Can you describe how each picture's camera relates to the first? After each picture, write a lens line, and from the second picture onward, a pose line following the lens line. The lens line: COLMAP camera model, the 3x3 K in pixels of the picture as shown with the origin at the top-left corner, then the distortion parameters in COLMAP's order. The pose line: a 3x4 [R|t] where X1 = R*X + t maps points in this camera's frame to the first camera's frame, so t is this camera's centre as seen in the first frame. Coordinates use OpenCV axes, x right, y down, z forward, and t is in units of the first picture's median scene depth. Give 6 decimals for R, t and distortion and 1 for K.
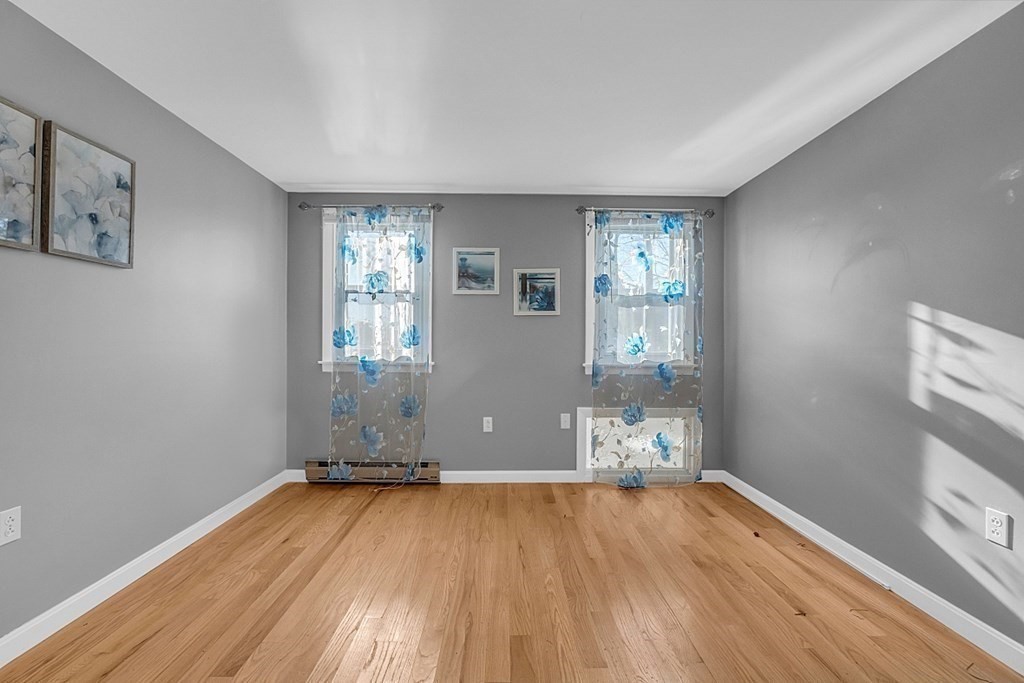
lens RADIAL K [[446.0, 0, 512.0], [0, 446.0, 341.5], [0, 0, 1]] dist [-0.020060, 0.000535]
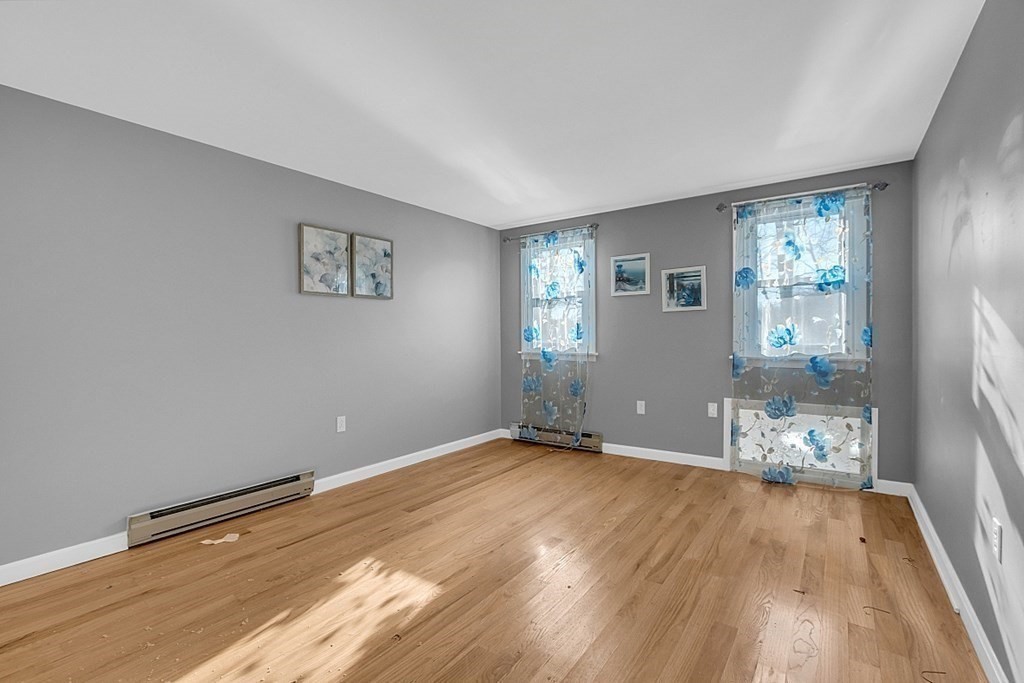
lens RADIAL K [[446.0, 0, 512.0], [0, 446.0, 341.5], [0, 0, 1]] dist [-0.020060, 0.000535]
pose [[0.810573, -0.005372, -0.585613, 0.363540], [0.013508, 0.999863, 0.009525, -0.000100], [0.585482, -0.015631, 0.810534, -0.127850]]
